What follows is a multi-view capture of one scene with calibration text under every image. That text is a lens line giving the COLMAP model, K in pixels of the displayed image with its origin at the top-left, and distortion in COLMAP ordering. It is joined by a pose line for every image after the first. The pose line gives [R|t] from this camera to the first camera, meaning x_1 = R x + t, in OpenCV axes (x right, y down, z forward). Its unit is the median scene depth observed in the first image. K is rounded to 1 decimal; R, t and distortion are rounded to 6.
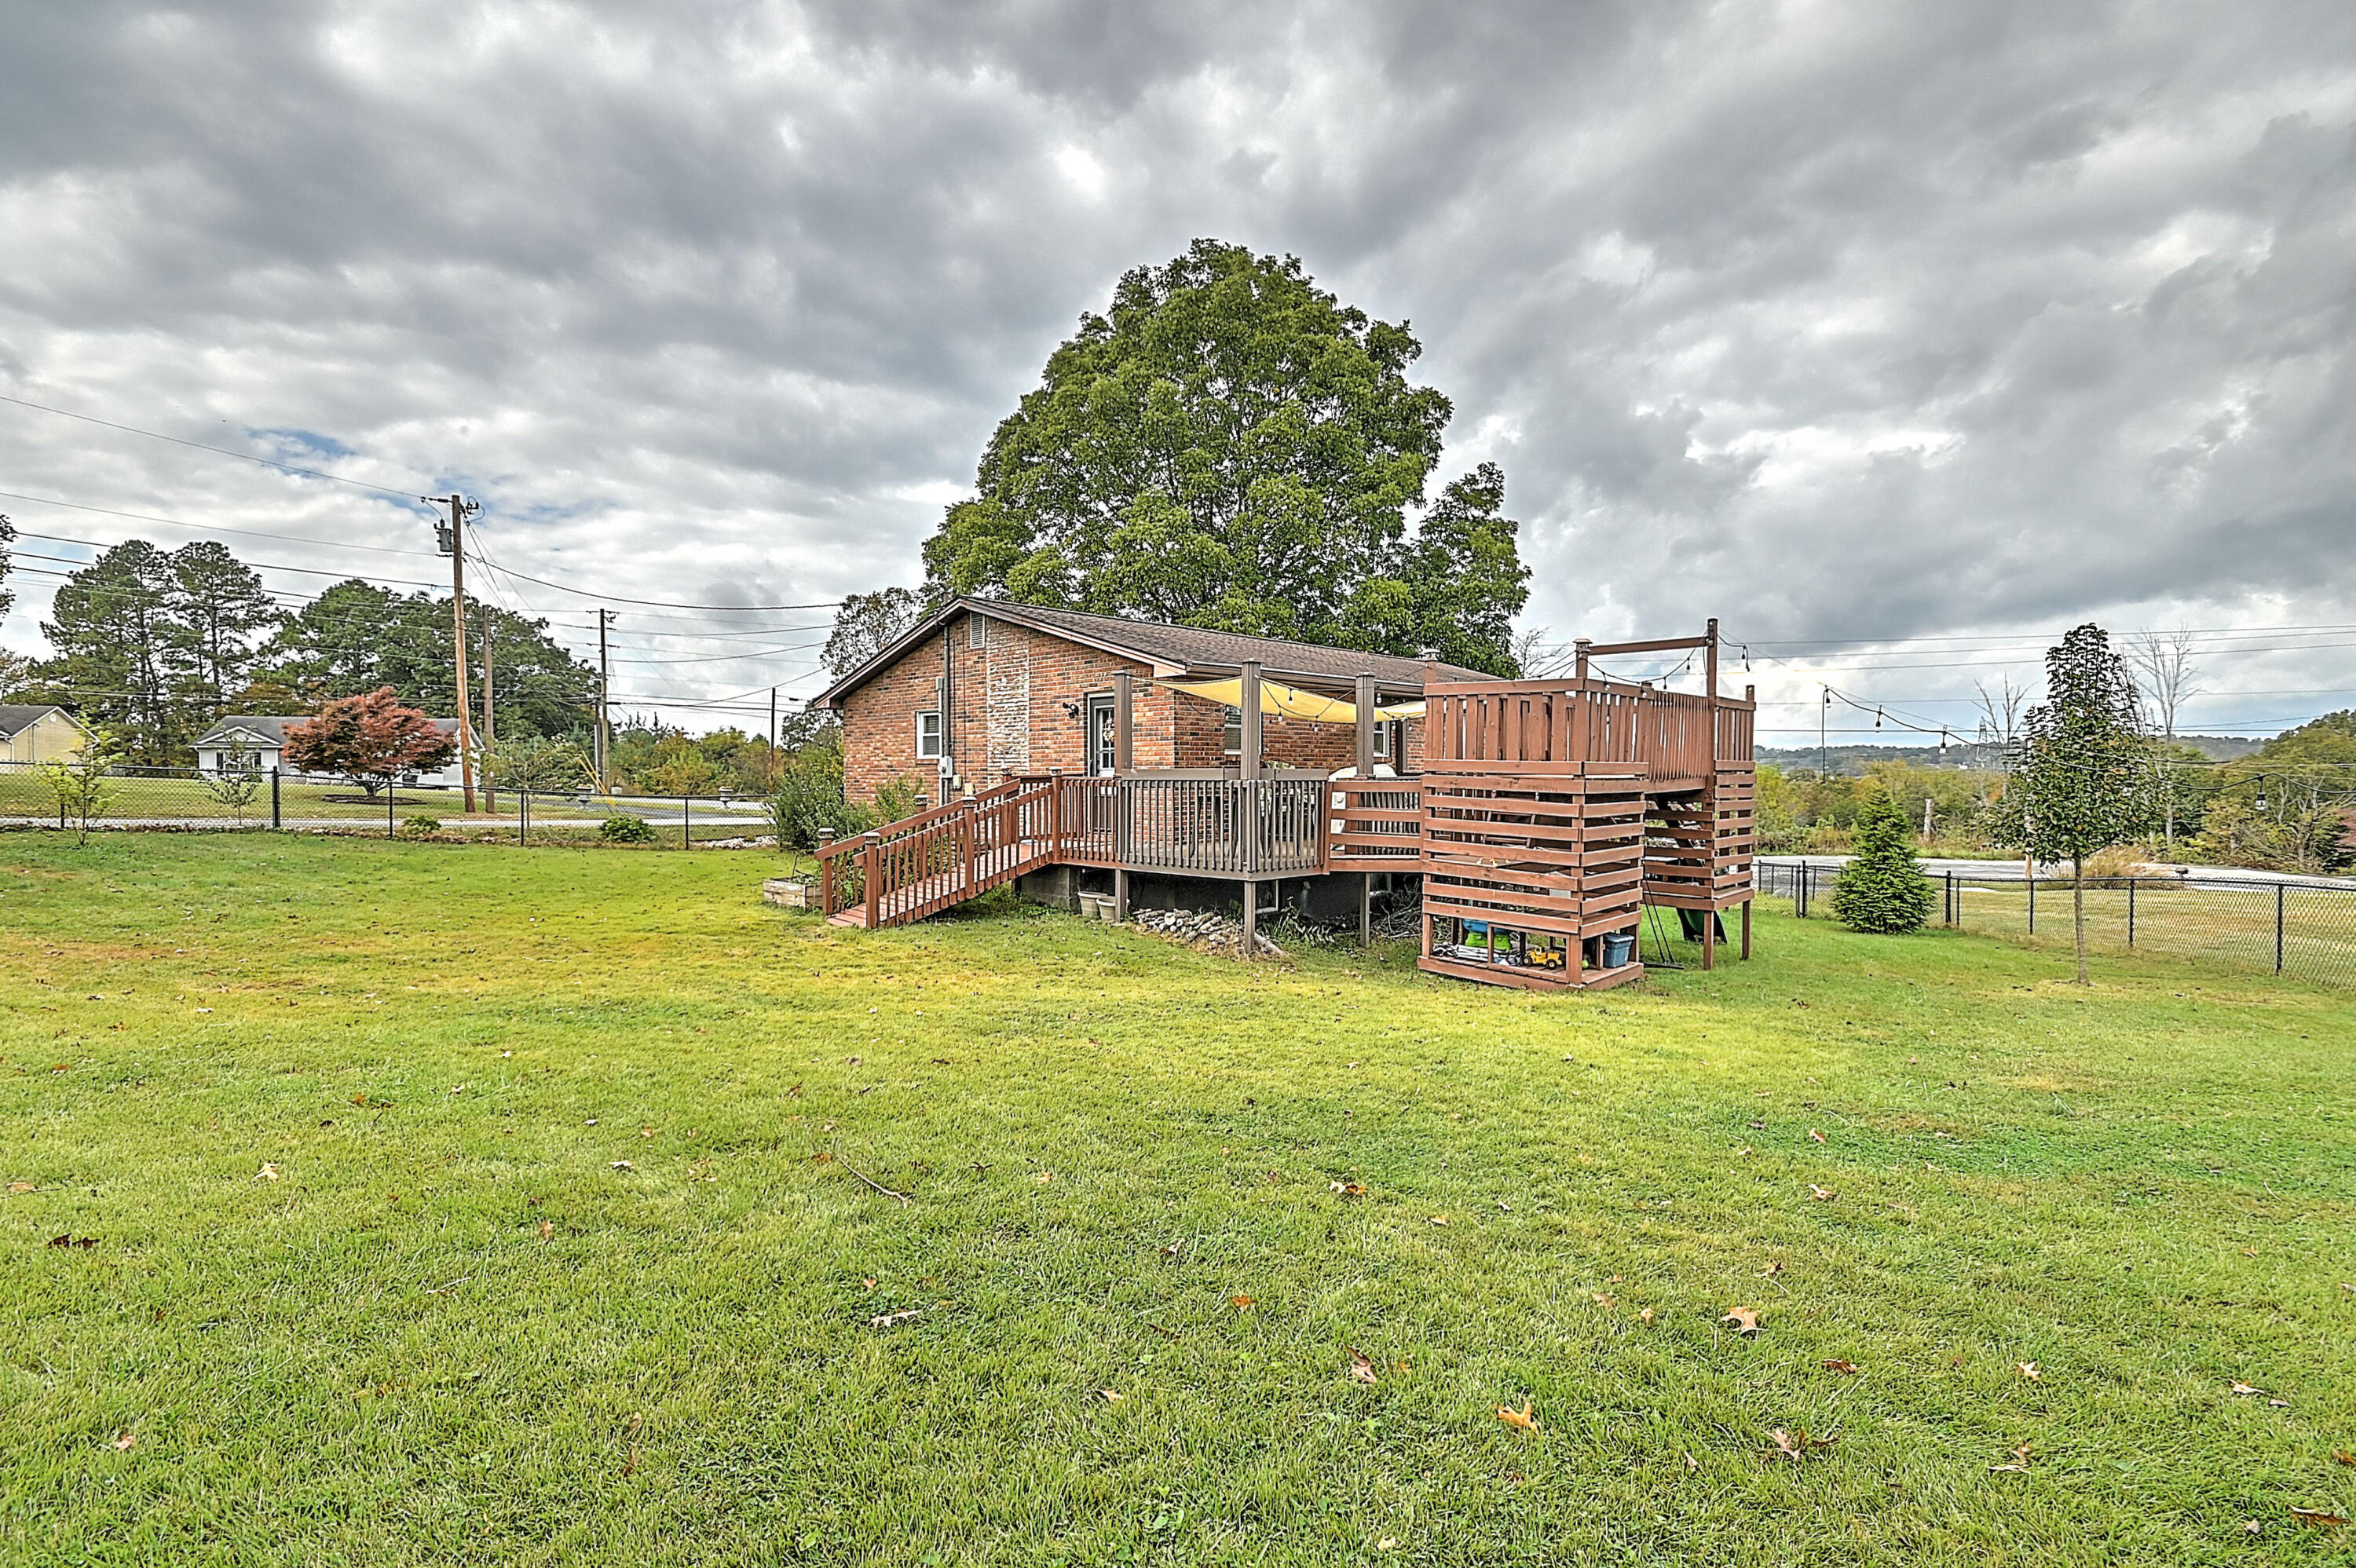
lens RADIAL K [[1018.0, 0, 1178.0], [0, 1018.0, 784.0], [0, 0, 1]] dist [-0.001663, -0.000137]
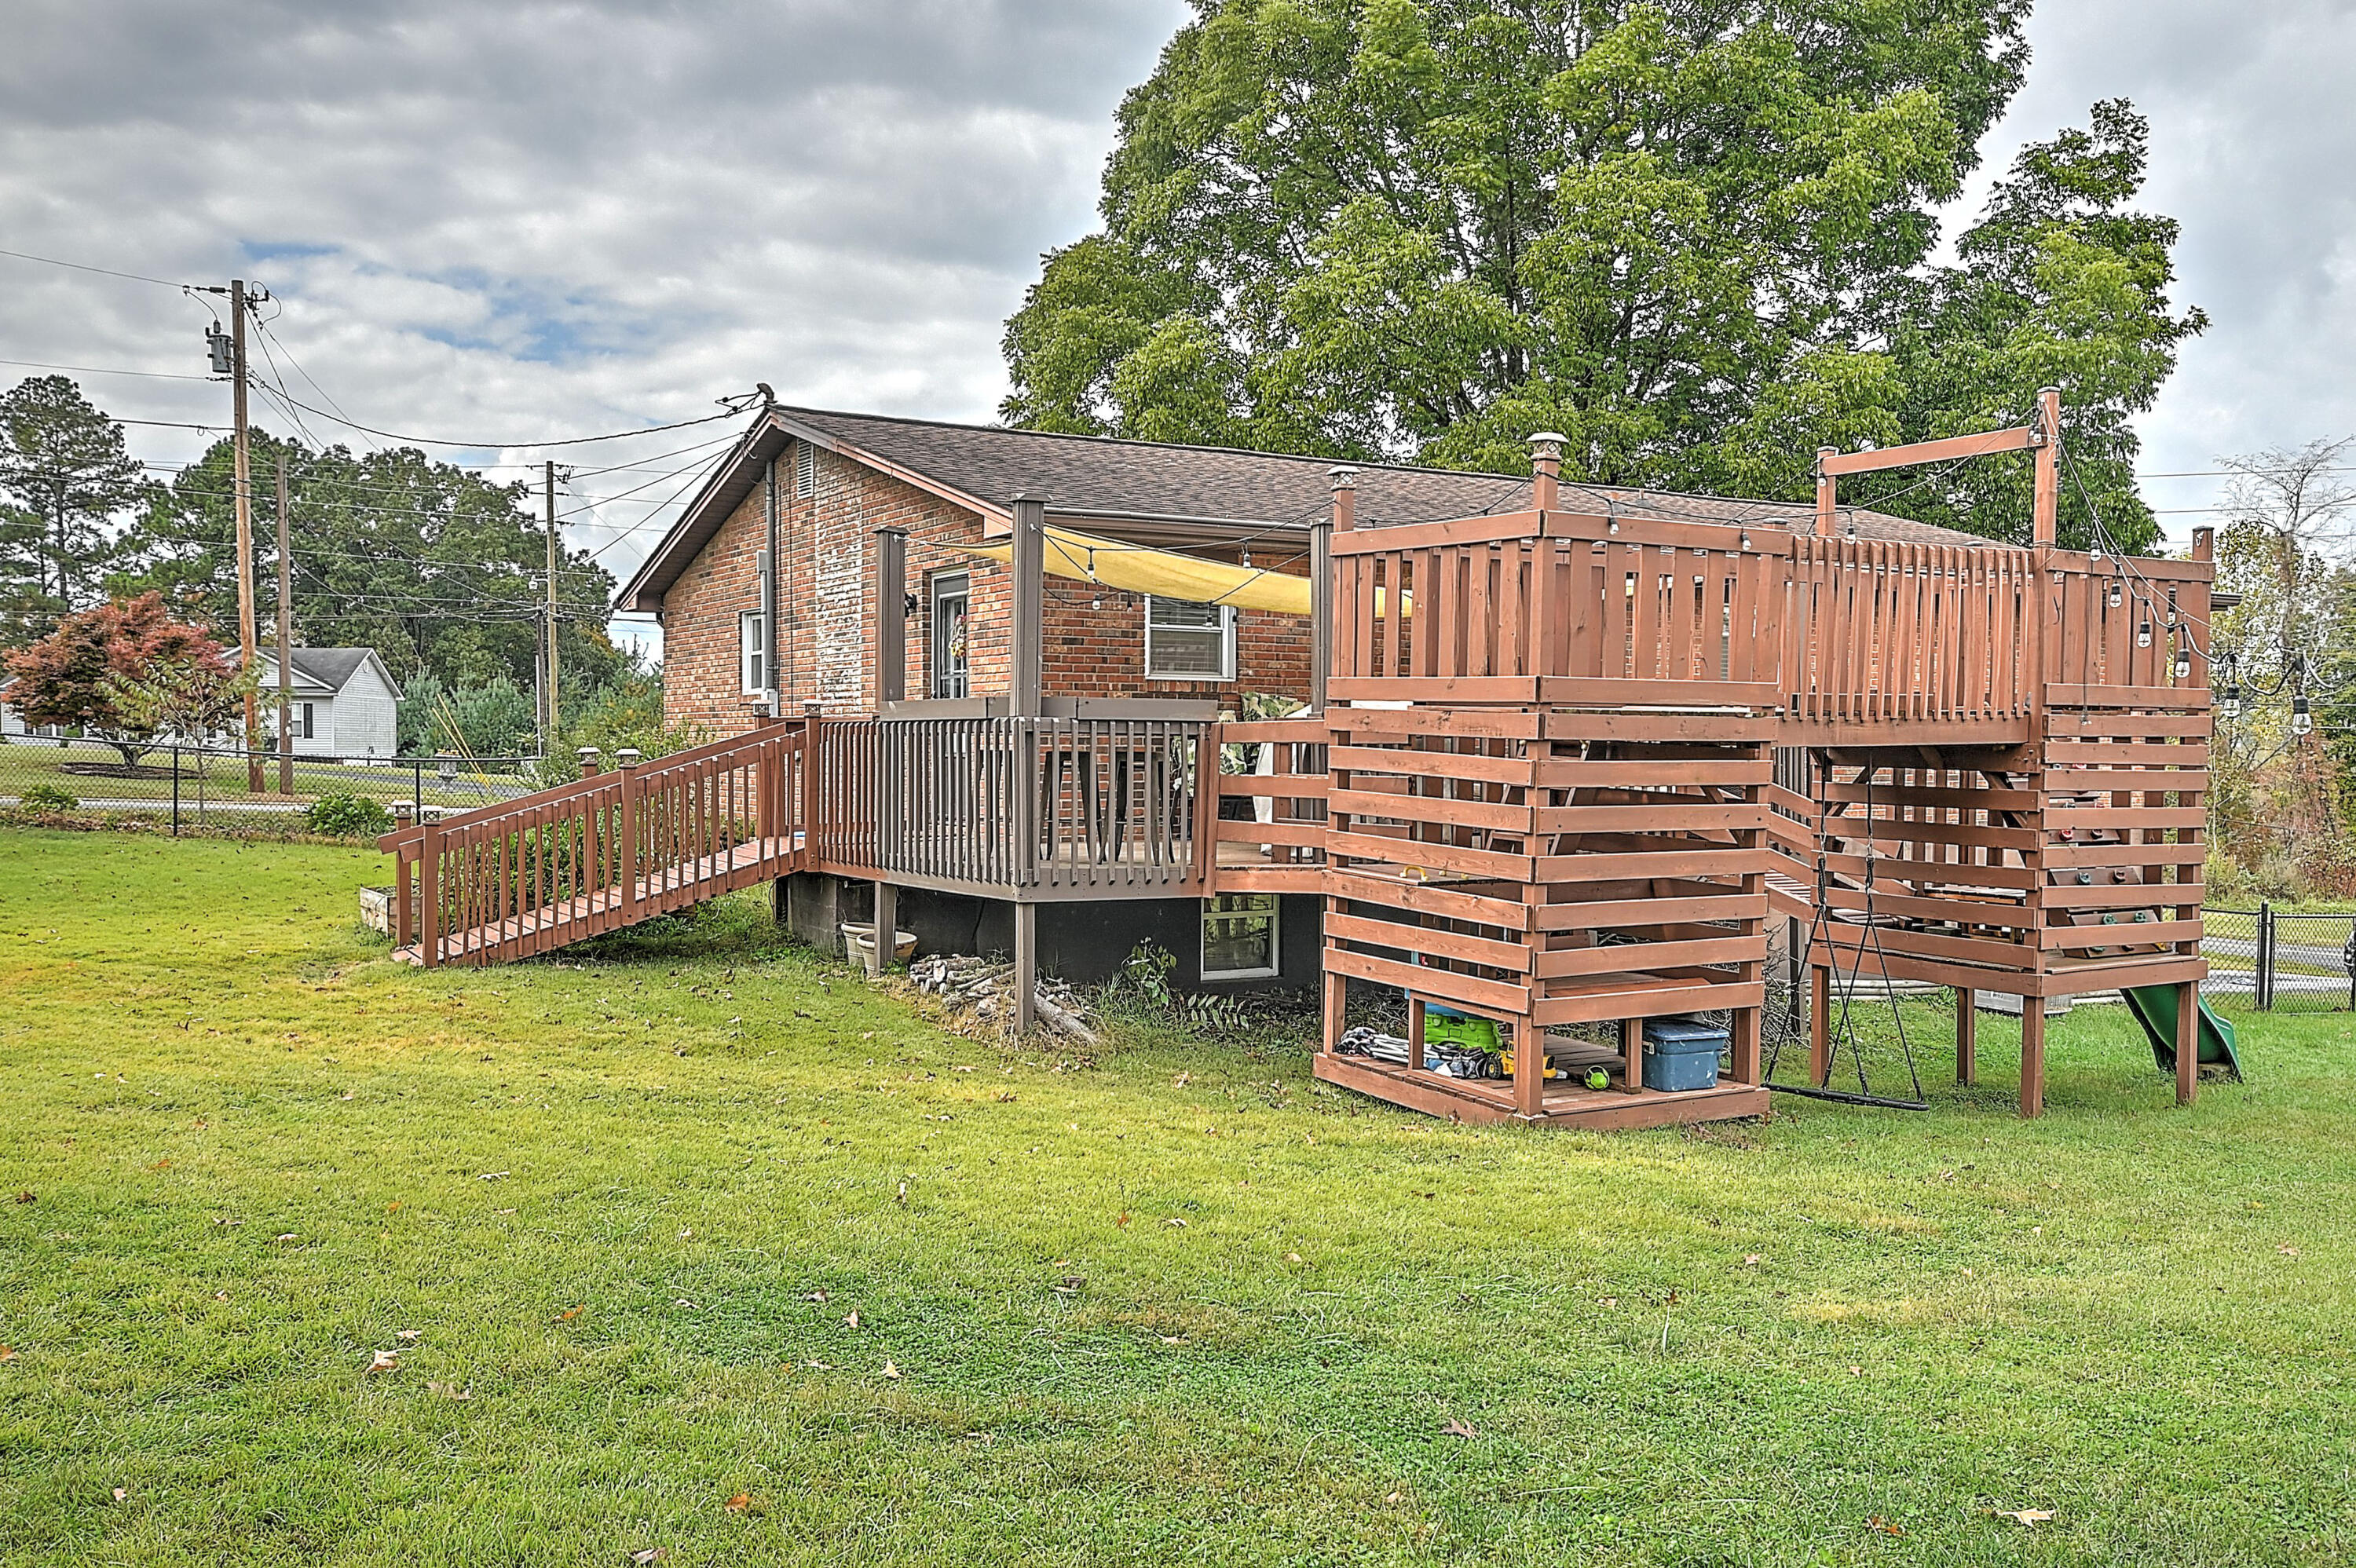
lens RADIAL K [[1893.4, 0, 1178.0], [0, 1893.4, 784.0], [0, 0, 1]] dist [0.004496, 0.000764]
pose [[0.971054, 0.009705, -0.238664, 0.124909], [-0.007403, 0.999917, 0.010540, 0.006517], [0.238747, -0.008468, 0.971045, 0.012577]]
